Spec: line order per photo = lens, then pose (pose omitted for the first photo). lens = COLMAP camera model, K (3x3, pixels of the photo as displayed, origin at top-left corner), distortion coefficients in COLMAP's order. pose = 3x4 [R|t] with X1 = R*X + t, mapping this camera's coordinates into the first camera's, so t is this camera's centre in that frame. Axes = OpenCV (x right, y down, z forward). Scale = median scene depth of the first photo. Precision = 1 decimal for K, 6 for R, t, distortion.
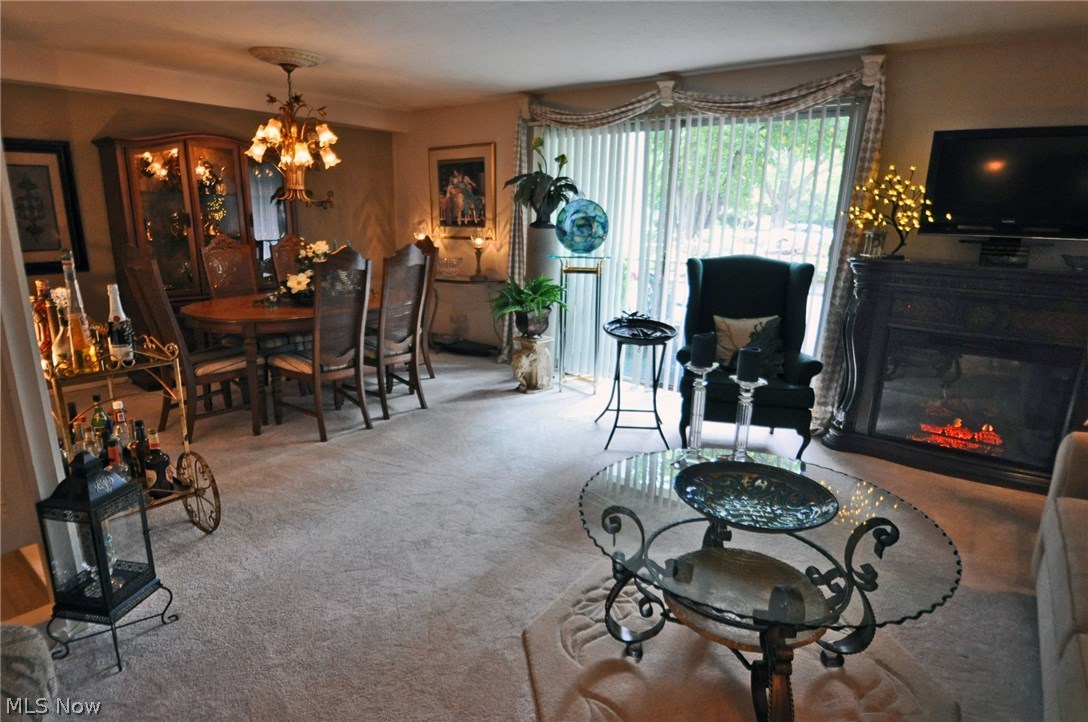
lens RADIAL K [[603.9, 0, 531.7], [0, 603.9, 378.6], [0, 0, 1]] dist [0.001392, -0.019654]
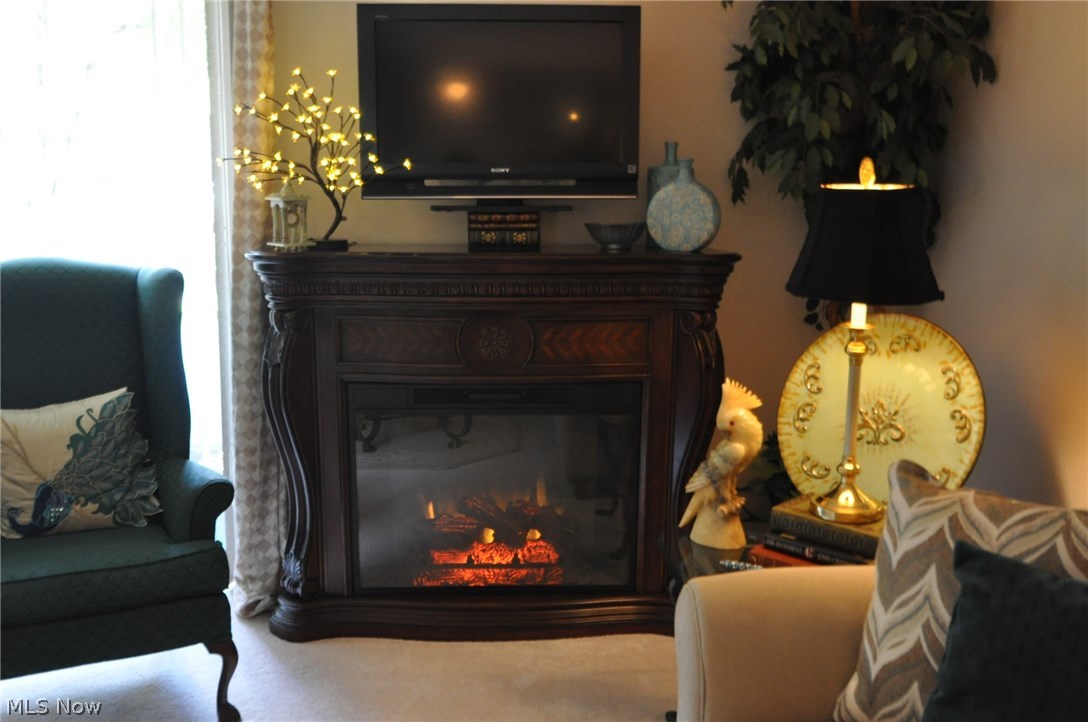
lens RADIAL K [[988.4, 0, 517.9], [0, 988.4, 394.8], [0, 0, 1]] dist [-0.069277, 0.004432]
pose [[0.766117, -0.151440, 0.624605, 0.172112], [0.178027, 0.983819, 0.020174, -0.060746], [-0.617553, 0.095741, 0.780680, 0.247130]]
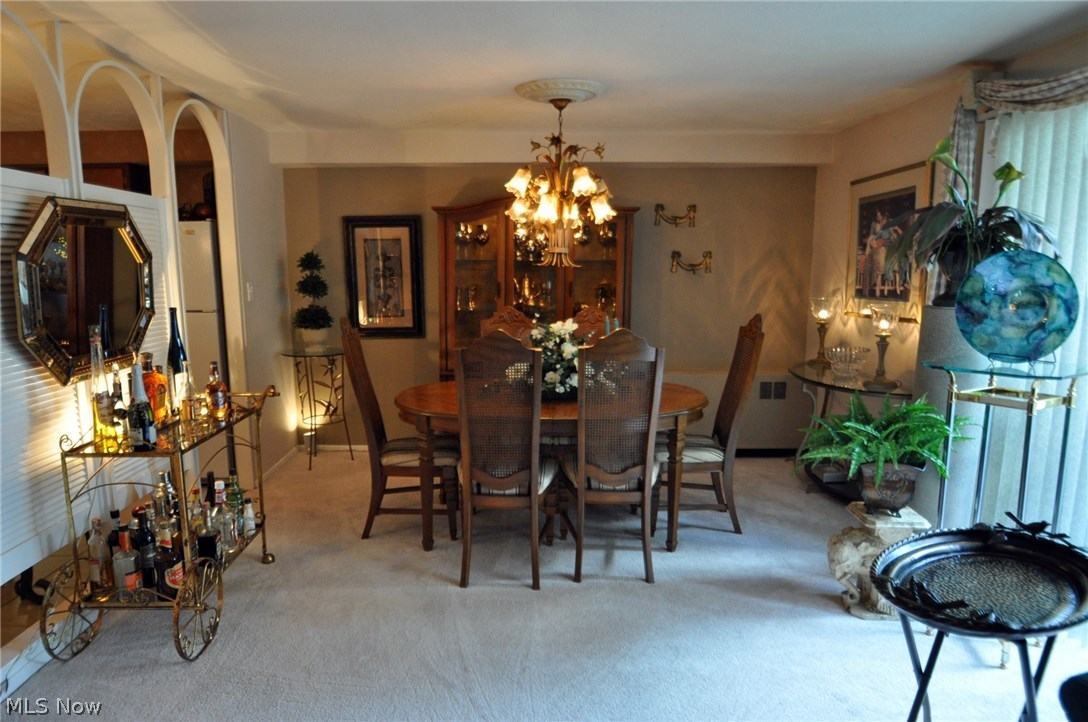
lens RADIAL K [[684.3, 0, 540.2], [0, 684.3, 375.1], [0, 0, 1]] dist [-0.008952, -0.001717]
pose [[0.638904, 0.099167, -0.762868, 0.311632], [-0.190263, 0.981218, -0.031795, -0.135267], [0.745386, 0.165460, 0.645773, 0.470417]]
